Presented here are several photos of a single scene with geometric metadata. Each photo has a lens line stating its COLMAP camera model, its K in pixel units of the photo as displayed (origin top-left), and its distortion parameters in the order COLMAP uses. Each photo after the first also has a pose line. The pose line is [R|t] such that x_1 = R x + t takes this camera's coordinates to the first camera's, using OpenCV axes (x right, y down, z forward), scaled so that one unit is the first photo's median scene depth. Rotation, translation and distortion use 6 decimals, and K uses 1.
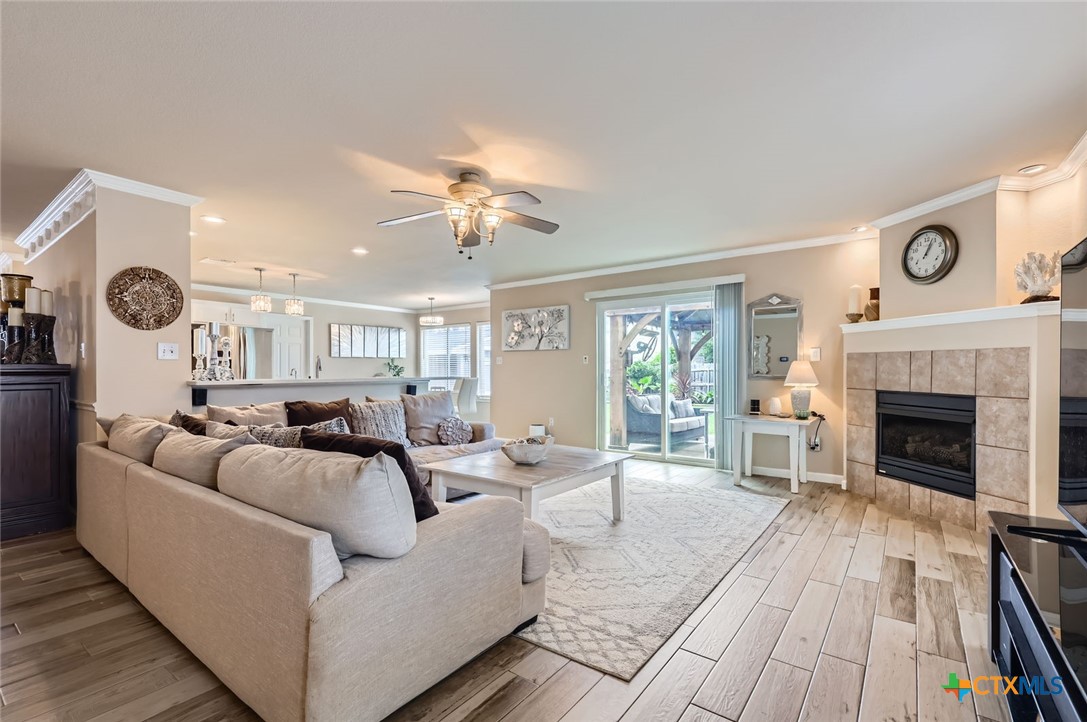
lens RADIAL K [[487.3, 0, 543.8], [0, 487.3, 369.6], [0, 0, 1]] dist [0.002264, 0.000333]
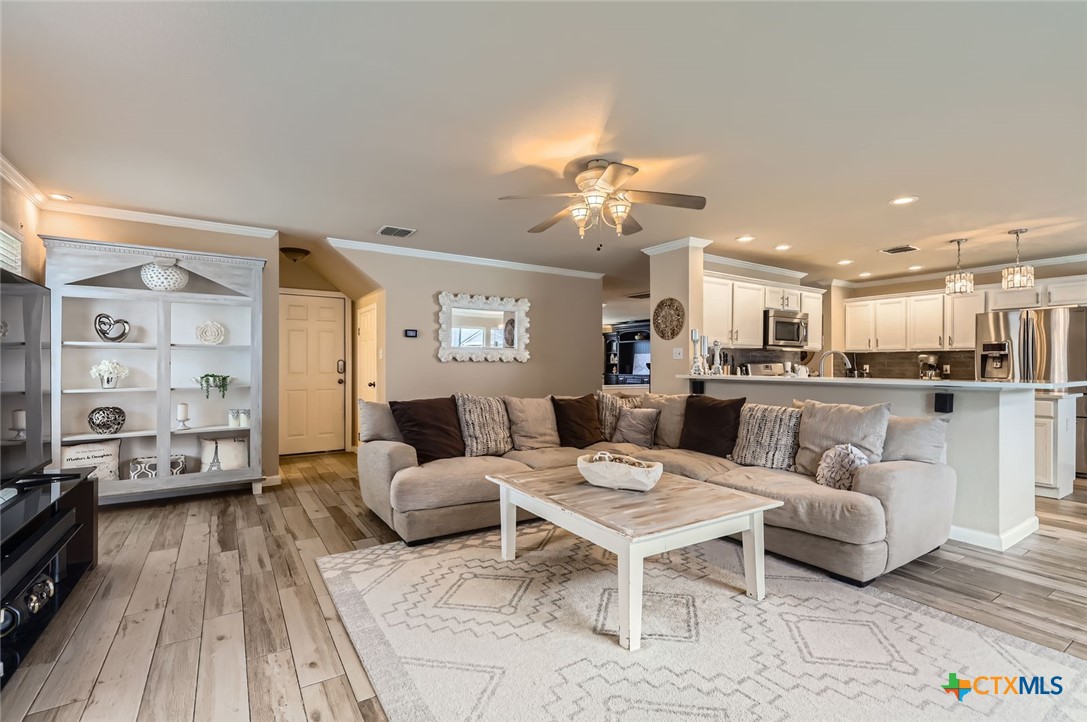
lens RADIAL K [[487.3, 0, 543.8], [0, 487.3, 369.6], [0, 0, 1]] dist [0.002264, 0.000333]
pose [[-0.340442, 0.010454, -0.940207, 0.815560], [0.000326, 0.999939, 0.011000, -0.007659], [0.940265, 0.003438, -0.340425, 1.287014]]
